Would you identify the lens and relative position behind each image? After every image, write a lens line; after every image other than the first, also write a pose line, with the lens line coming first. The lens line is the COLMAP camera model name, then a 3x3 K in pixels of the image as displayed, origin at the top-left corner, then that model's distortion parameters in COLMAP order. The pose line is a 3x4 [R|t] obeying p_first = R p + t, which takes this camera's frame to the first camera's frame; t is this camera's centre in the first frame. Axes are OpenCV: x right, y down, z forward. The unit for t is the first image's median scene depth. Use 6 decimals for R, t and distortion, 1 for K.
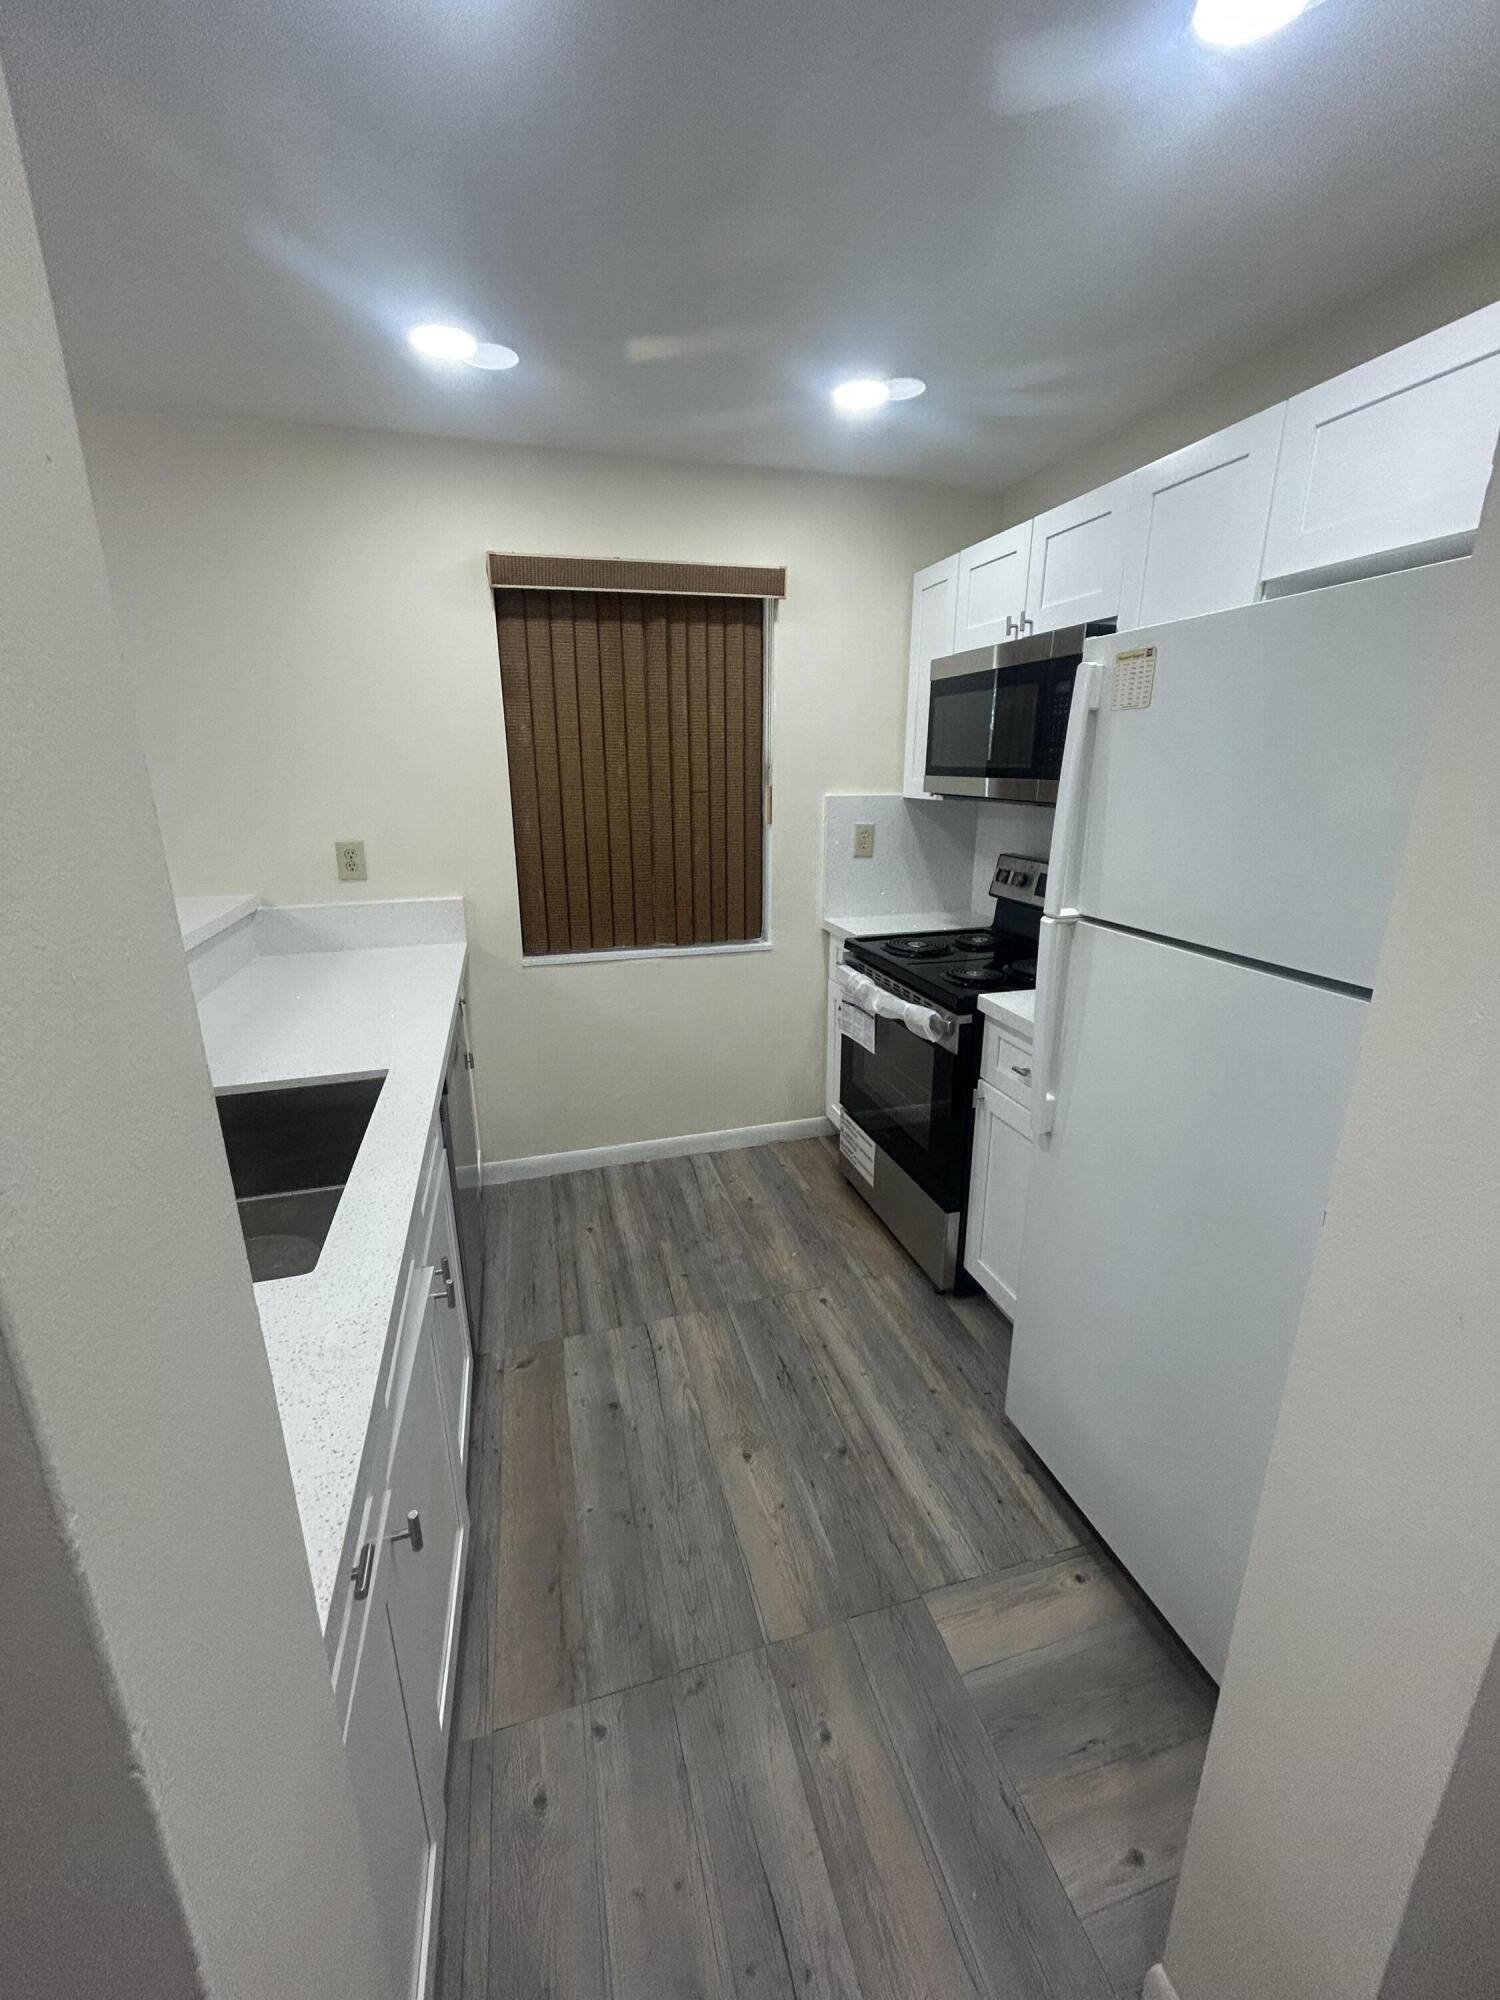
lens RADIAL K [[803.1, 0, 751.3], [0, 803.1, 991.0], [0, 0, 1]] dist [-0.002166, 0.000542]
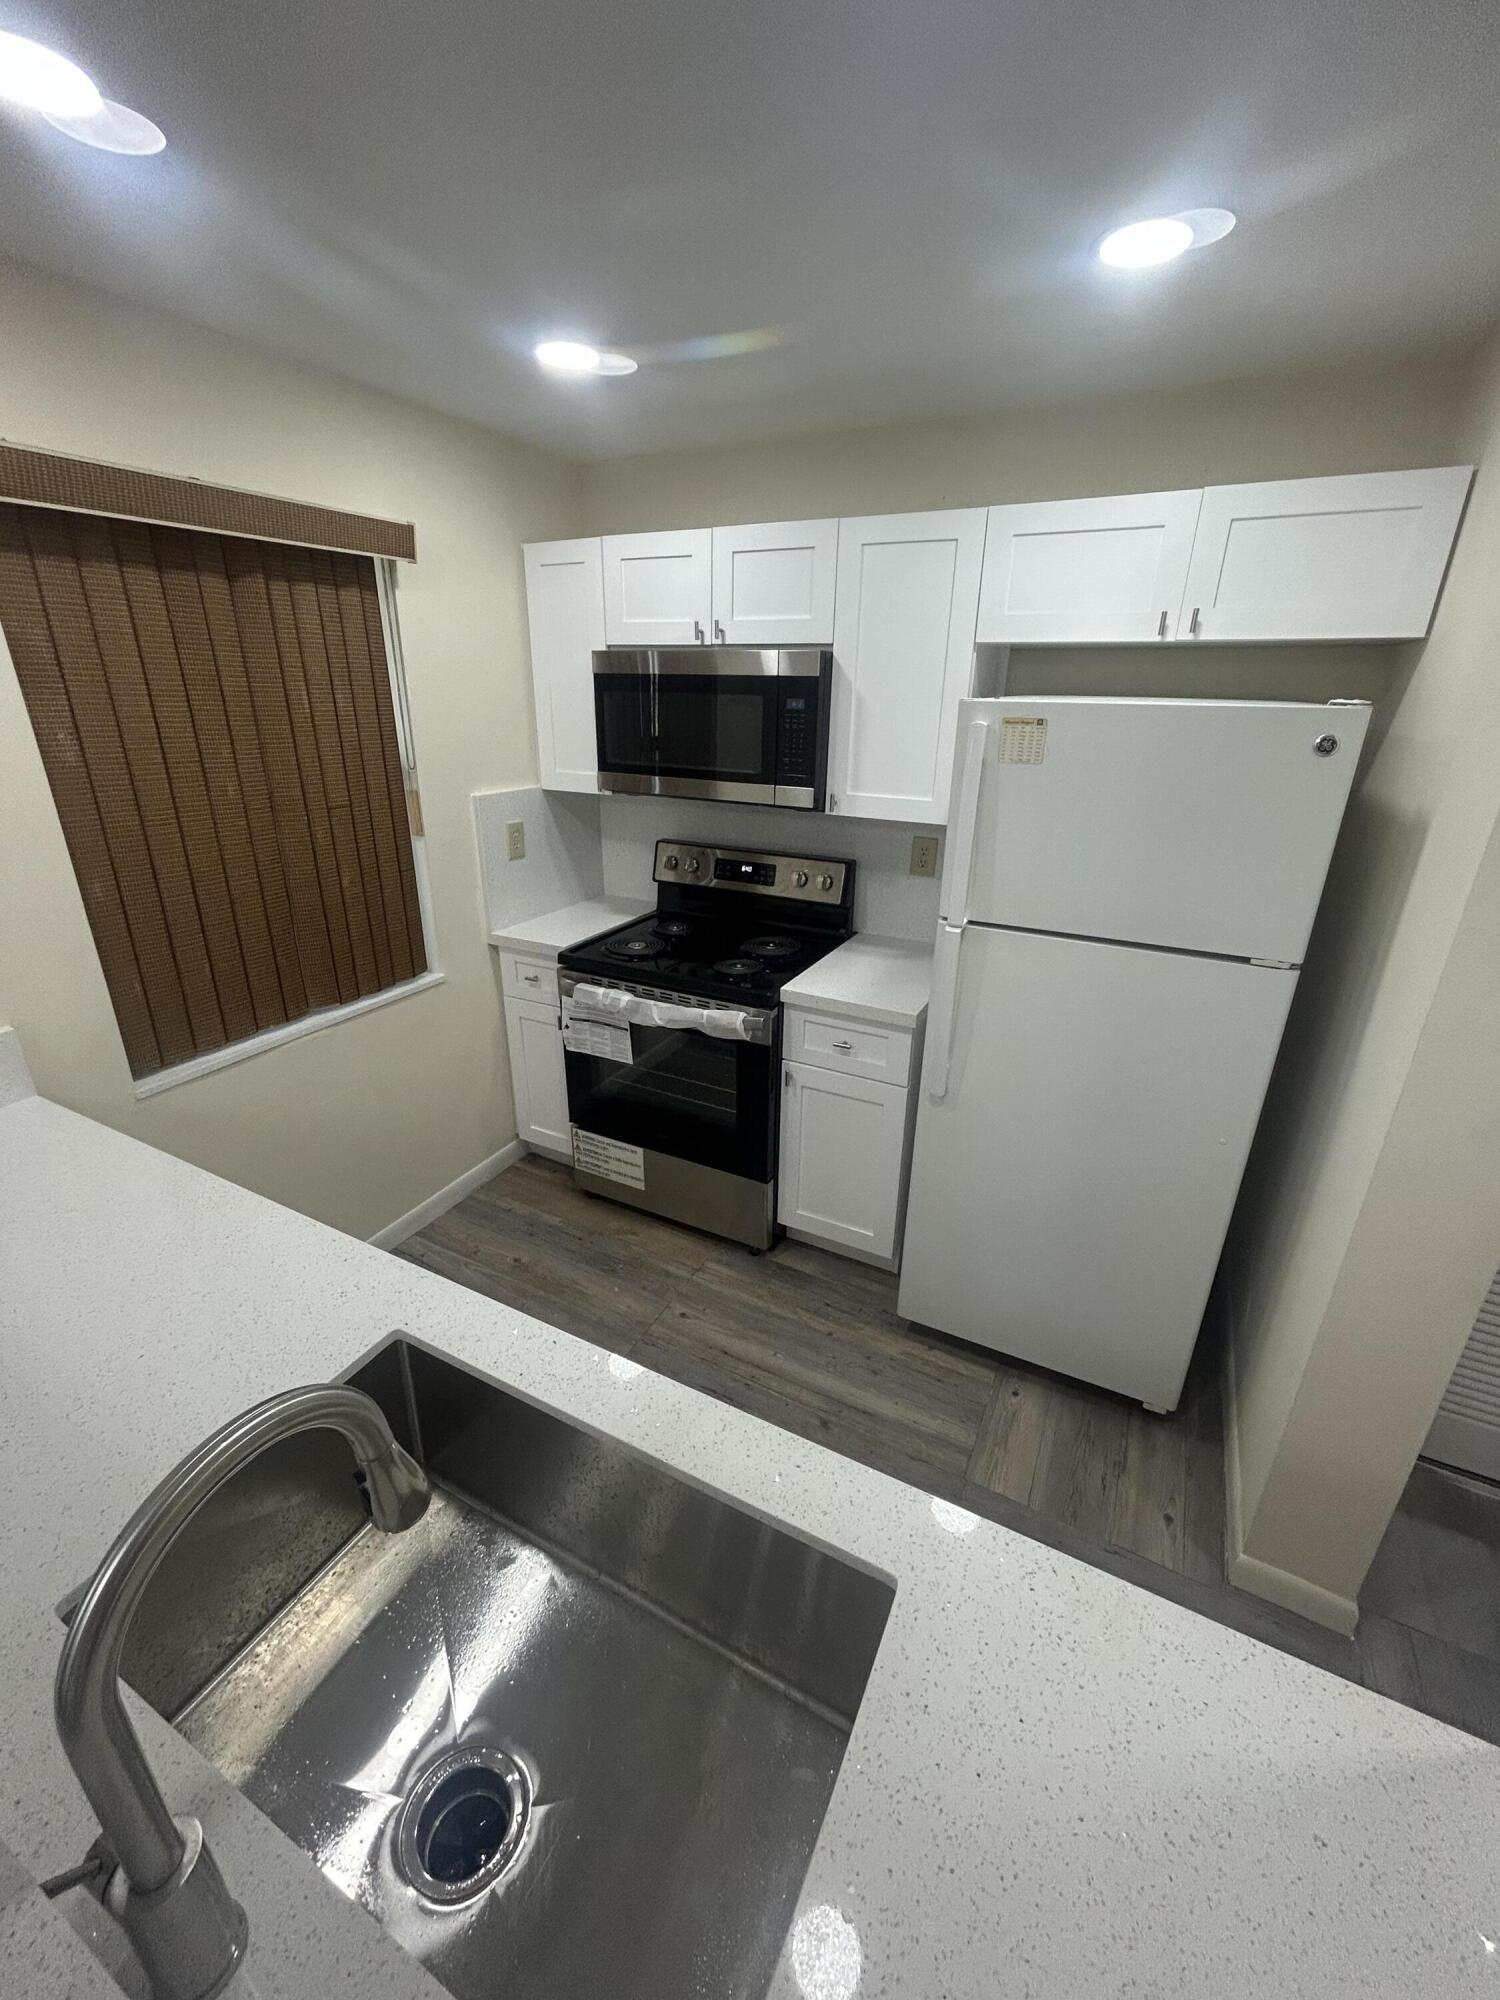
lens RADIAL K [[803.1, 0, 751.3], [0, 803.1, 991.0], [0, 0, 1]] dist [-0.002166, 0.000542]
pose [[0.691137, -0.247248, 0.679115, -0.414290], [0.184694, 0.968884, 0.164781, -0.152001], [-0.698725, 0.011542, 0.715297, 0.203068]]
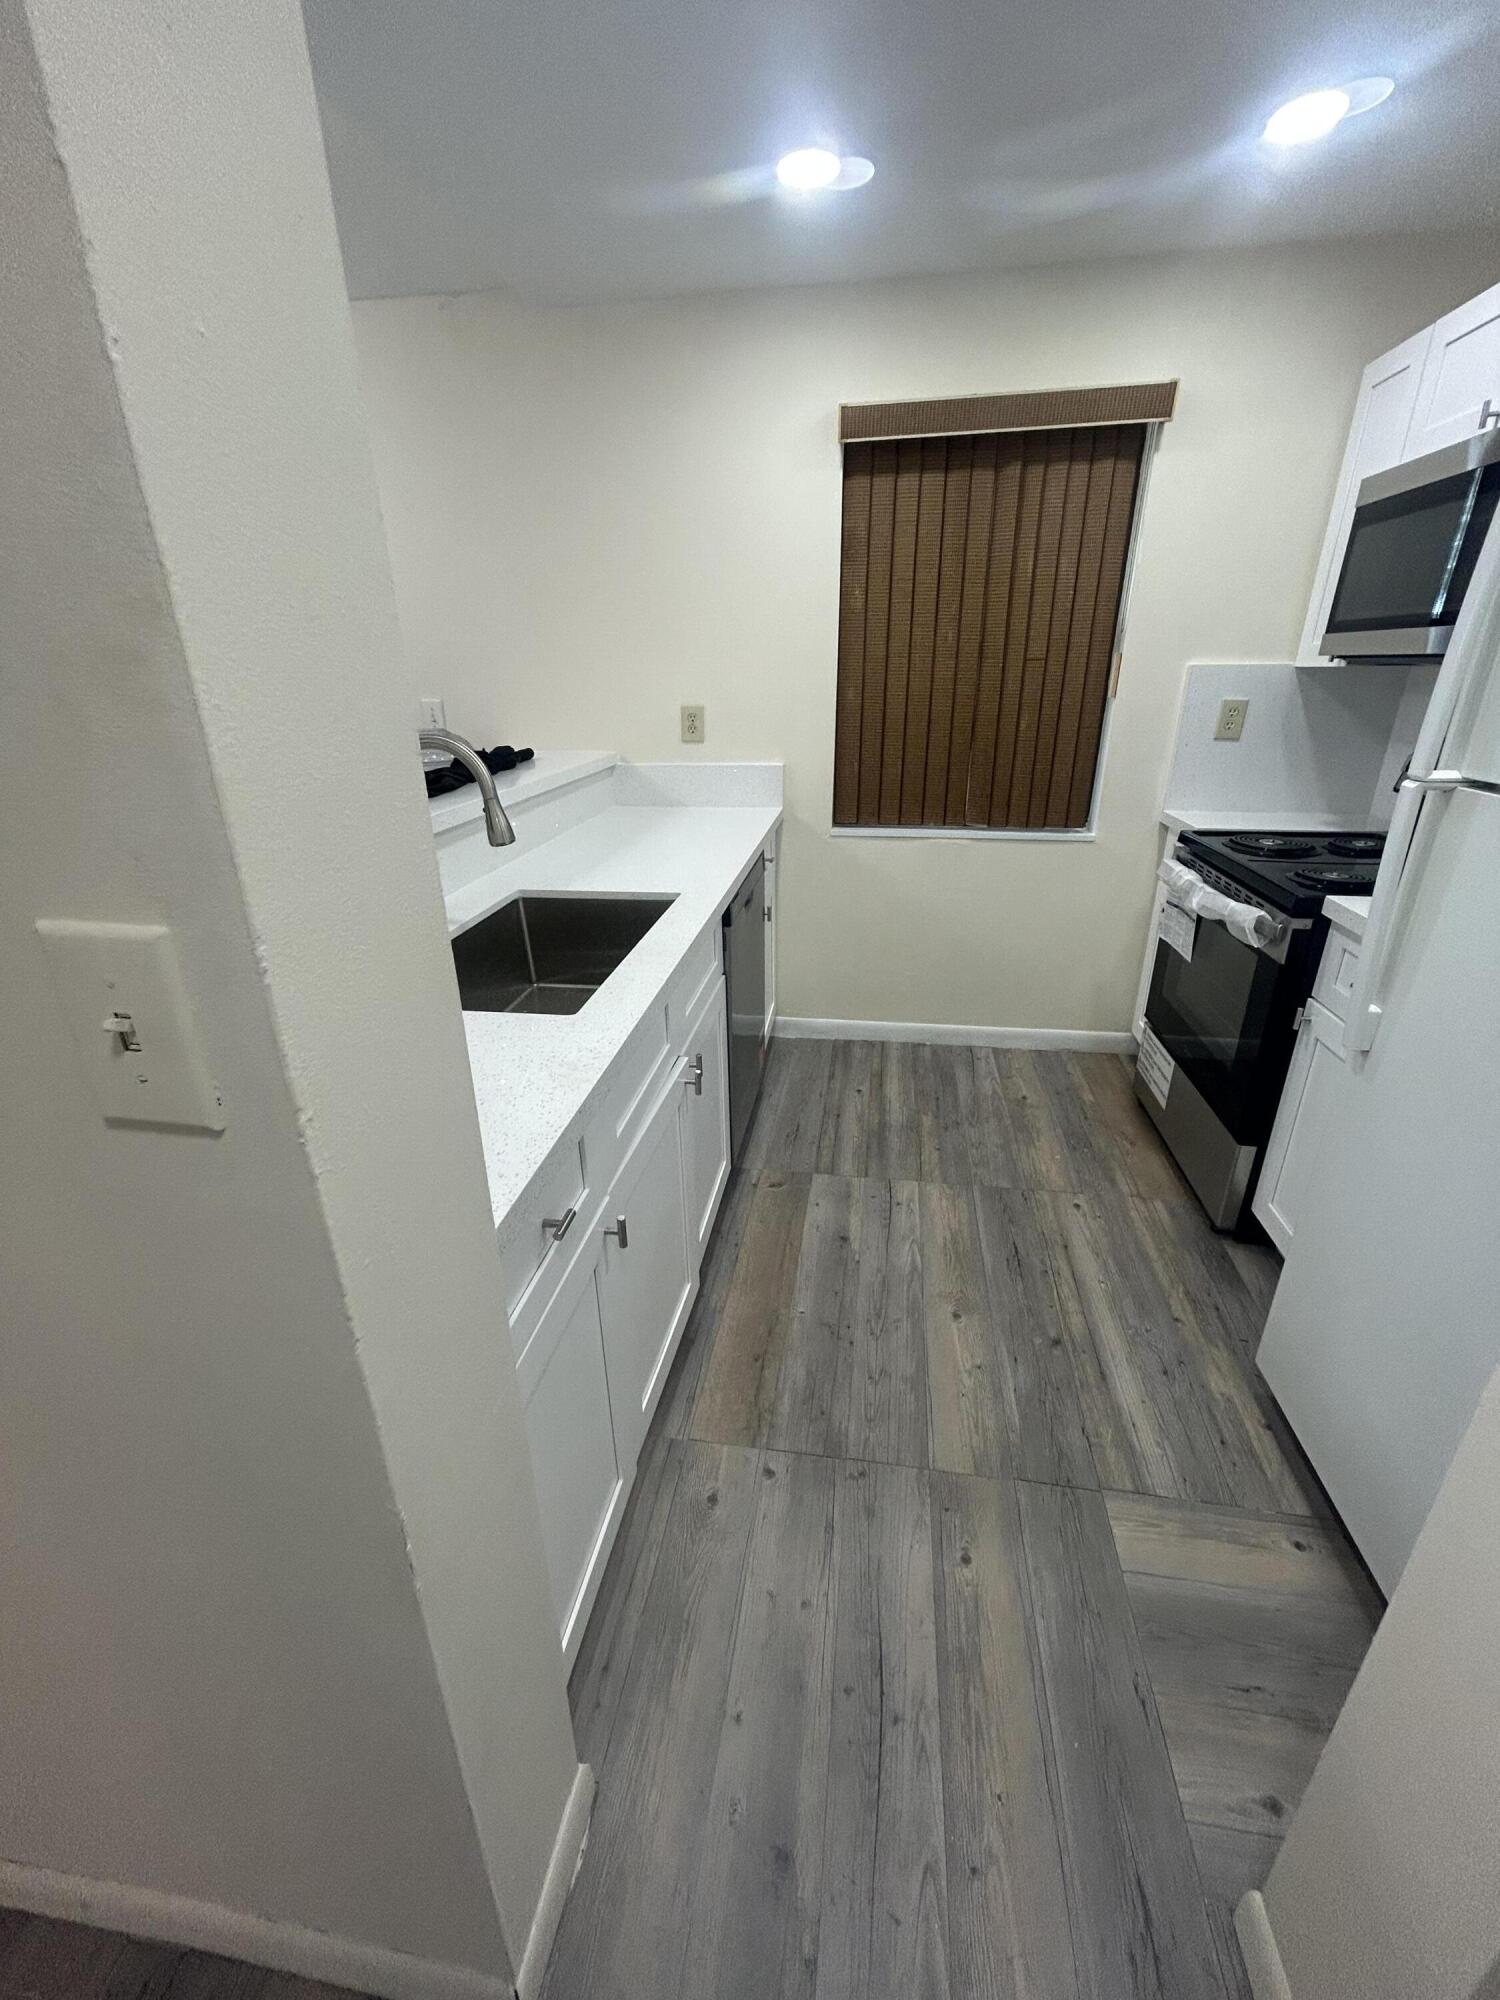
lens RADIAL K [[801.5, 0, 753.1], [0, 801.5, 992.2], [0, 0, 1]] dist [0.000769, 0.000277]
pose [[0.906780, 0.153412, -0.392701, 0.072434], [-0.108806, 0.985048, 0.133575, 0.047552], [0.407322, -0.078395, 0.909914, -0.003568]]
